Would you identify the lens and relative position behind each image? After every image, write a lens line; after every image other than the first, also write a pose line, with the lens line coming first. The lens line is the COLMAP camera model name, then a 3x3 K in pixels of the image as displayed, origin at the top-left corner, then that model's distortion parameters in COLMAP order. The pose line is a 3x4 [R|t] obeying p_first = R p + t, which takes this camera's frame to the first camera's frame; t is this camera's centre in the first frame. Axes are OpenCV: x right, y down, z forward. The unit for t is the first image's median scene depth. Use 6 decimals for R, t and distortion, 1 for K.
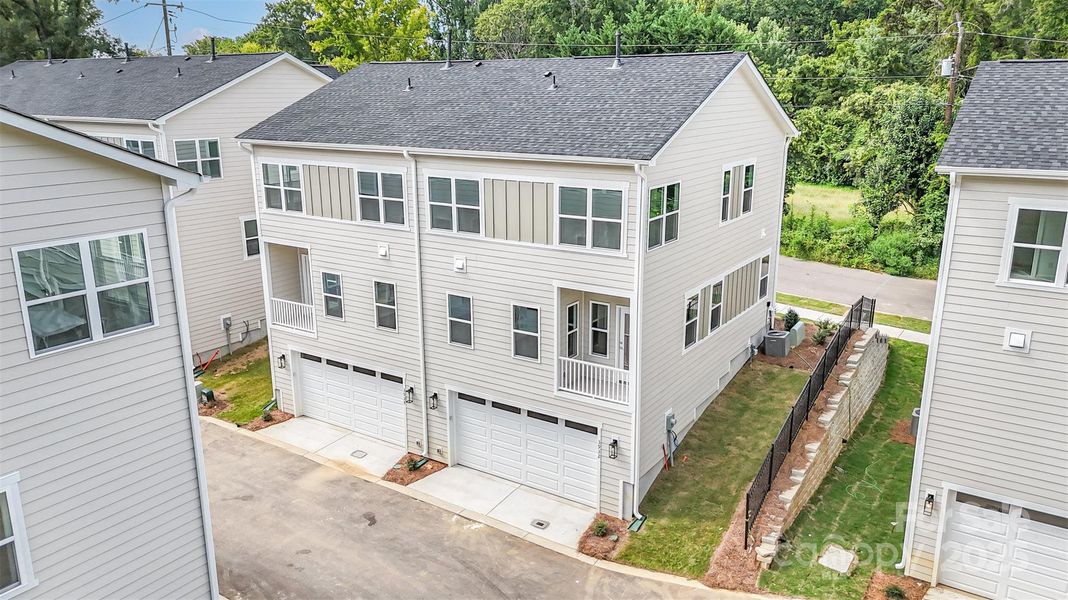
lens RADIAL K [[759.6, 0, 532.6], [0, 759.6, 299.9], [0, 0, 1]] dist [0.077154, -0.000588]
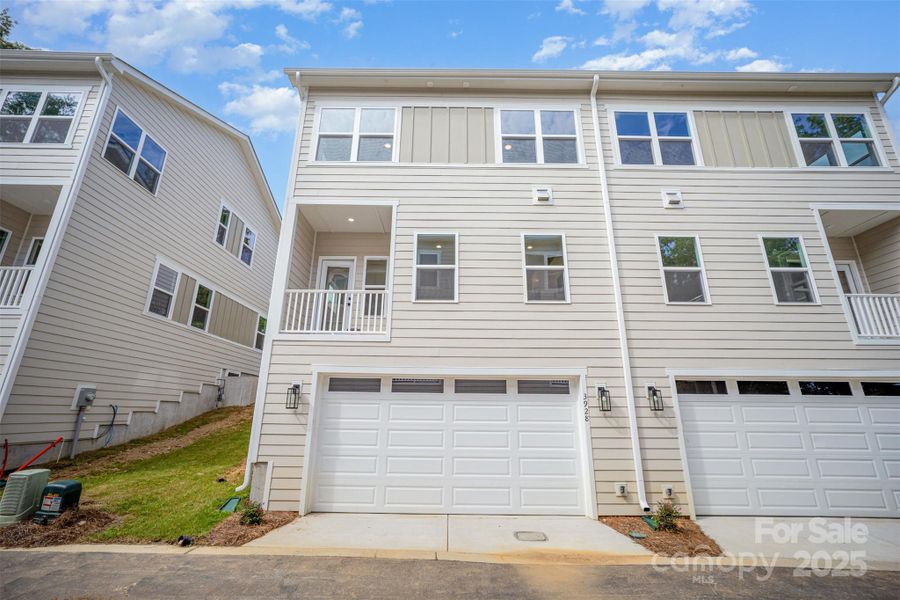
lens RADIAL K [[380.0, 0, 443.6], [0, 380.0, 321.9], [0, 0, 1]] dist [0.005639, 0.001551]
pose [[0.828535, 0.147500, 0.540160, -0.445447], [0.137967, 0.881161, -0.452239, 0.193011], [-0.542673, 0.449220, 0.709723, 0.823885]]
